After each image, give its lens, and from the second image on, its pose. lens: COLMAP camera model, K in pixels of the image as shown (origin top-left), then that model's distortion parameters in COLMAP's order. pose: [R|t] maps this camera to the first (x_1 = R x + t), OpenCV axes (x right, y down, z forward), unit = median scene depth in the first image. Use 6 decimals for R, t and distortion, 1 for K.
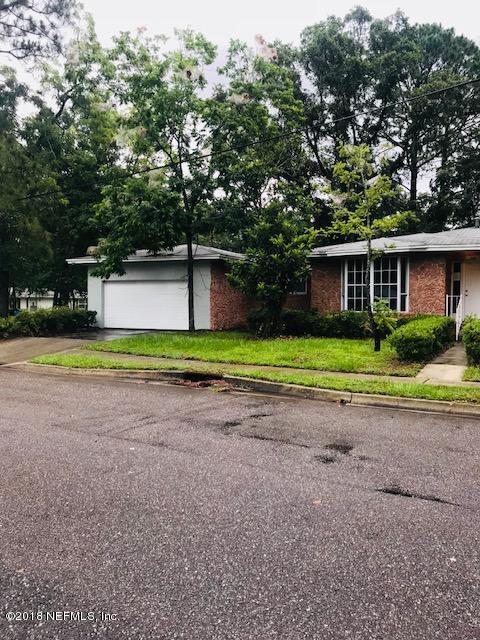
lens RADIAL K [[514.6, 0, 247.1], [0, 514.6, 319.8], [0, 0, 1]] dist [0.063328, -0.112122]
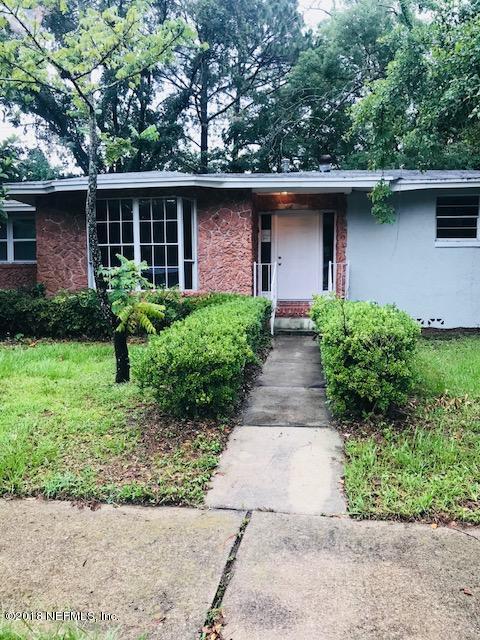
lens RADIAL K [[514.6, 0, 247.1], [0, 514.6, 319.8], [0, 0, 1]] dist [0.063328, -0.112122]
pose [[0.927279, -0.036608, 0.372576, 0.142786], [0.021686, 0.998789, 0.044165, -0.006016], [-0.373742, -0.032873, 0.926950, 0.425476]]
